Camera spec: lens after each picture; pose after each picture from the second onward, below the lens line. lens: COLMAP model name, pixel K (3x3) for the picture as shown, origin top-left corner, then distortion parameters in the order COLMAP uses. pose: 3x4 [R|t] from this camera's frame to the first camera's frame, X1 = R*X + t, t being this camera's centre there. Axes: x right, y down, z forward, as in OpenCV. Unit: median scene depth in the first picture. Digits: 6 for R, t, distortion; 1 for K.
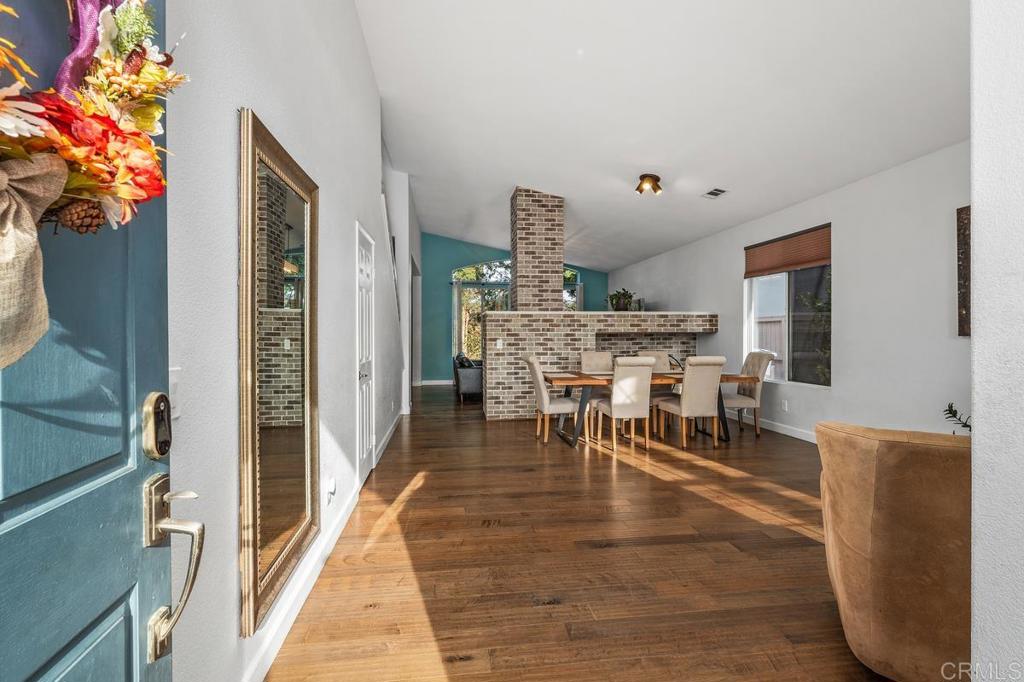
lens RADIAL K [[462.5, 0, 508.7], [0, 462.5, 329.7], [0, 0, 1]] dist [-0.001699, -0.000163]
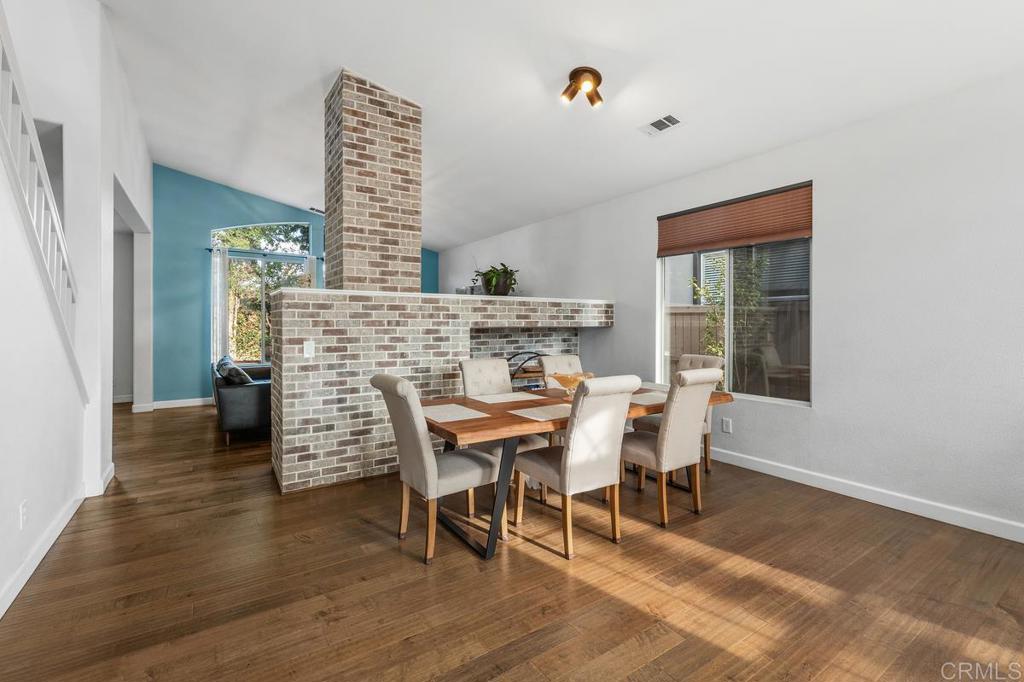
lens RADIAL K [[457.5, 0, 512.2], [0, 457.5, 323.5], [0, 0, 1]] dist [-0.000938, 0.000035]
pose [[0.898537, 0.002283, 0.438892, -0.040338], [-0.004726, 0.999979, 0.004474, -0.002581], [-0.438873, -0.006094, 0.898529, 0.406608]]
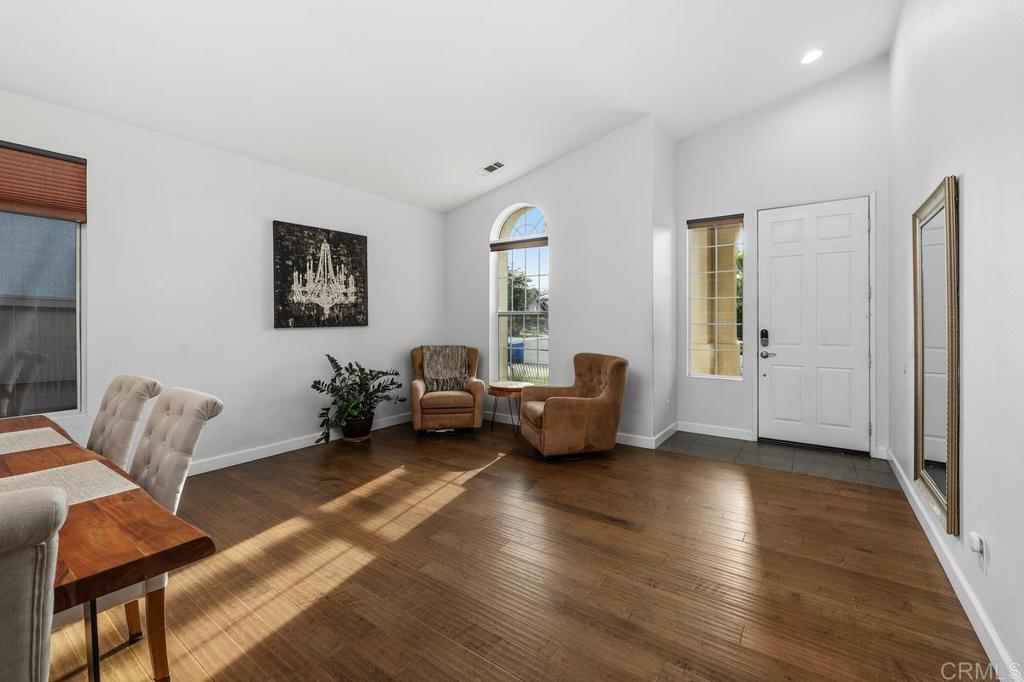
lens RADIAL K [[440.5, 0, 509.3], [0, 440.5, 313.6], [0, 0, 1]] dist [-0.001215, -0.000096]
pose [[-0.719459, 0.009490, 0.694470, -0.128636], [0.000153, 0.999909, -0.013505, -0.001394], [-0.694534, -0.009610, -0.719395, 0.759478]]
